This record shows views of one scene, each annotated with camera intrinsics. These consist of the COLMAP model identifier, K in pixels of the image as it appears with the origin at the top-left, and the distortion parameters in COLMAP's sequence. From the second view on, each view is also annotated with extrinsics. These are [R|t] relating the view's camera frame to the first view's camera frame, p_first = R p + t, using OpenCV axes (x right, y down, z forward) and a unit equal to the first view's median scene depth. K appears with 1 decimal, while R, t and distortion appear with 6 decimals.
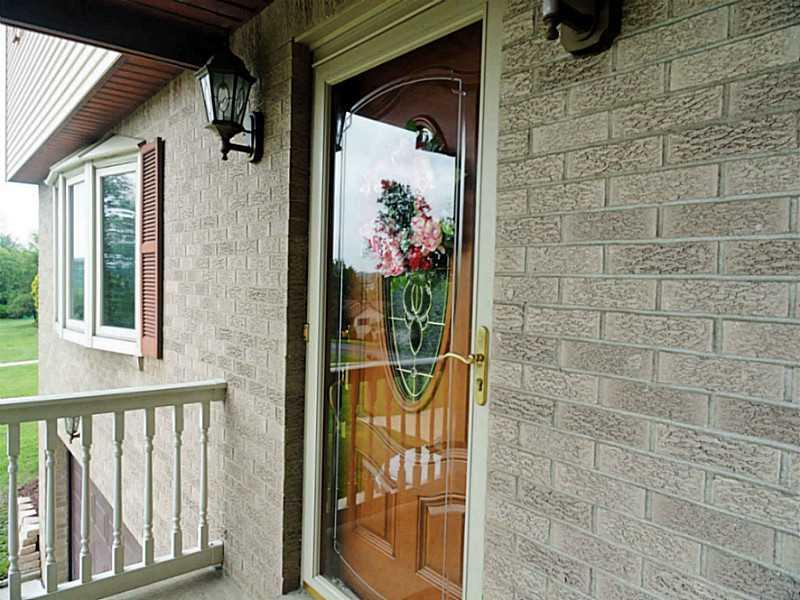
lens RADIAL K [[553.7, 0, 400.7], [0, 553.7, 302.0], [0, 0, 1]] dist [-0.002653, -0.000403]
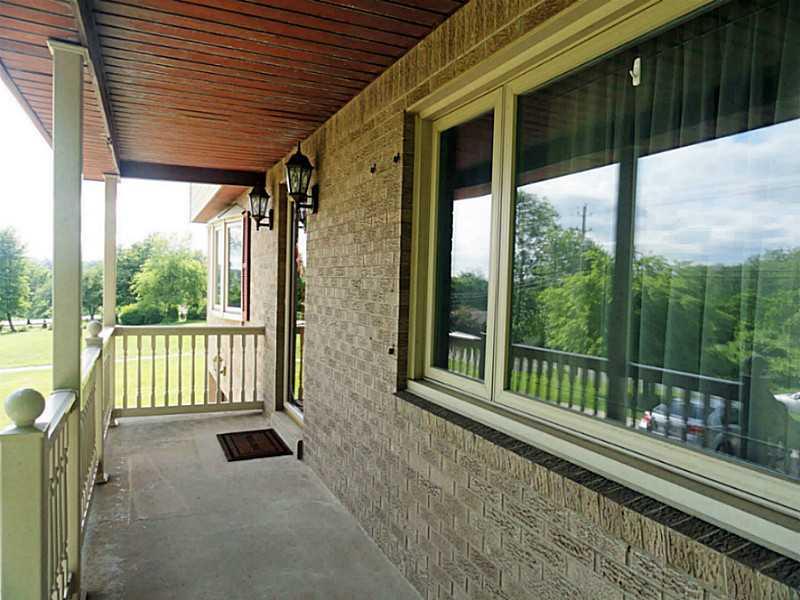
lens RADIAL K [[553.7, 0, 399.1], [0, 553.7, 300.3], [0, 0, 1]] dist [-0.002653, -0.000403]
pose [[0.962952, 0.004914, -0.269629, 0.805185], [-0.009875, 0.999806, -0.017044, 0.072501], [0.269493, 0.019075, 0.962813, -0.999663]]
